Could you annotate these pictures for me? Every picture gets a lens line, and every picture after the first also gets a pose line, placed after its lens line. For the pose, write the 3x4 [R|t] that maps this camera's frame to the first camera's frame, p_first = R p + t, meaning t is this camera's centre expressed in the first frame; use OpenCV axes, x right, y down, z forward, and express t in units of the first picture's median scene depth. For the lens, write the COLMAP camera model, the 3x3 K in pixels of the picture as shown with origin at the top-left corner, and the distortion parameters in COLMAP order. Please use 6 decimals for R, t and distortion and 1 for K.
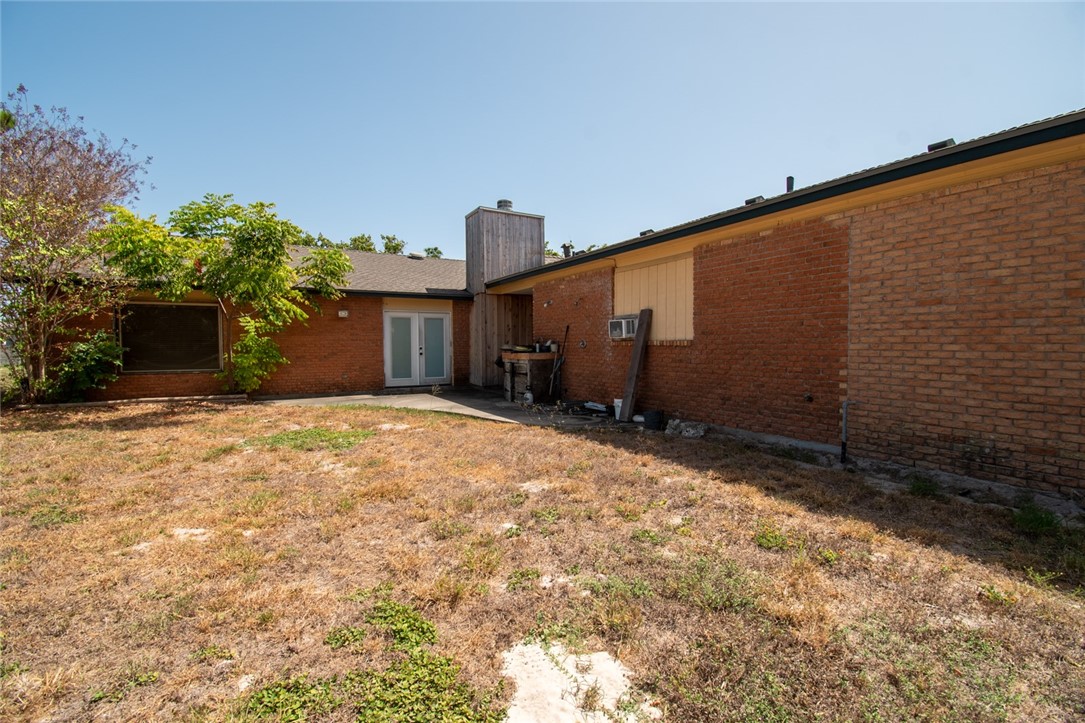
lens RADIAL K [[476.3, 0, 542.5], [0, 476.3, 361.5], [0, 0, 1]] dist [0.031943, -0.031747]
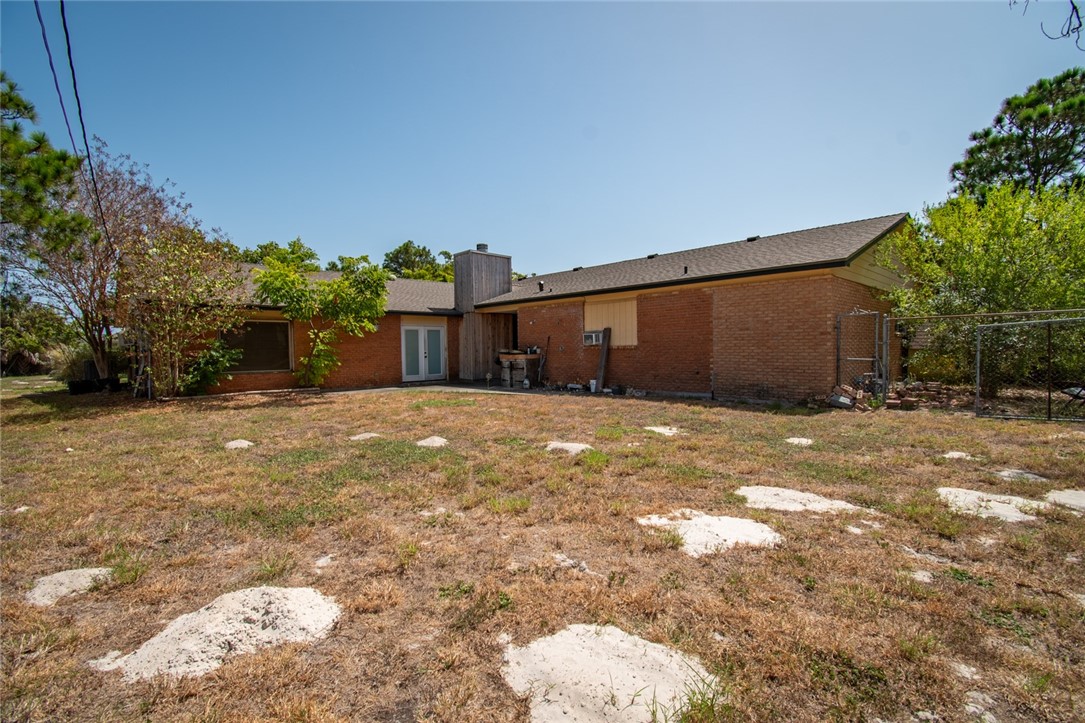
lens RADIAL K [[476.3, 0, 542.5], [0, 476.3, 361.5], [0, 0, 1]] dist [0.031943, -0.031747]
pose [[0.967017, -0.015488, 0.254241, -0.362193], [0.018219, 0.999799, -0.008388, 0.018380], [-0.254060, 0.012744, 0.967104, -0.491177]]
